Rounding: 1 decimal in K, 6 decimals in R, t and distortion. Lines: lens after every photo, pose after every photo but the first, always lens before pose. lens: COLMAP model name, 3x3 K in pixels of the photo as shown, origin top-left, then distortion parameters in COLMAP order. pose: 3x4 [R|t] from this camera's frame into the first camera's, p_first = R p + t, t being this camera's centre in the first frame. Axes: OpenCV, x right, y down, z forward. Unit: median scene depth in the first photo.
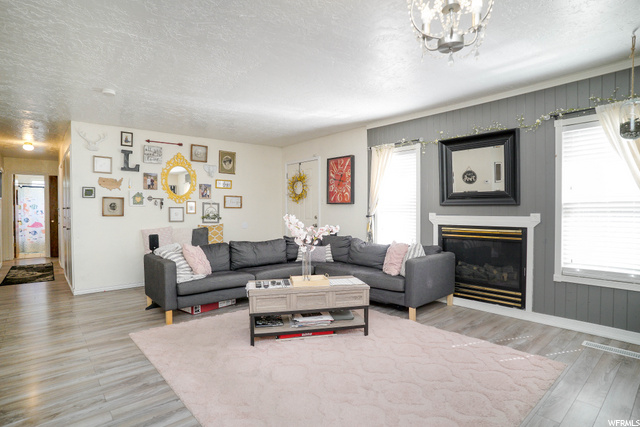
lens RADIAL K [[335.3, 0, 313.4], [0, 335.3, 212.4], [0, 0, 1]] dist [-0.042302, 0.001485]
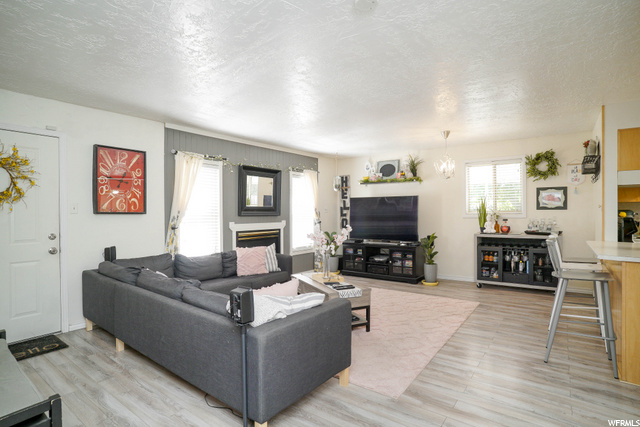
lens RADIAL K [[335.3, 0, 316.3], [0, 335.3, 213.4], [0, 0, 1]] dist [-0.042302, 0.001485]
pose [[-0.218228, 0.000721, 0.975898, -0.721124], [0.014216, 0.999896, 0.002440, -0.023215], [-0.975794, 0.014406, -0.218215, 0.776159]]
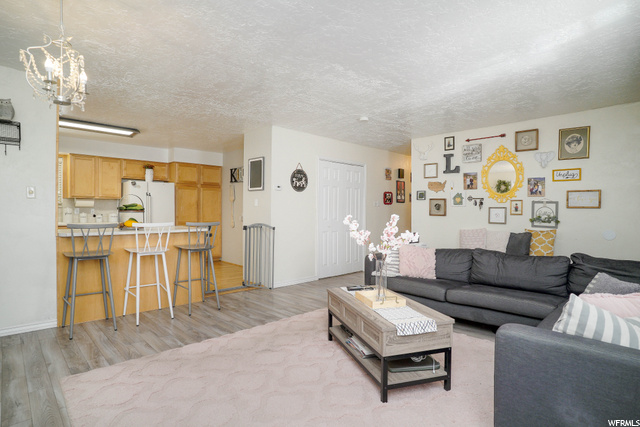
lens RADIAL K [[335.3, 0, 314.2], [0, 335.3, 213.3], [0, 0, 1]] dist [-0.042302, 0.001485]
pose [[0.068860, 0.010292, -0.997573, 0.459574], [-0.012746, 0.999874, 0.009435, -0.001904], [0.997545, 0.012066, 0.068983, 0.476670]]
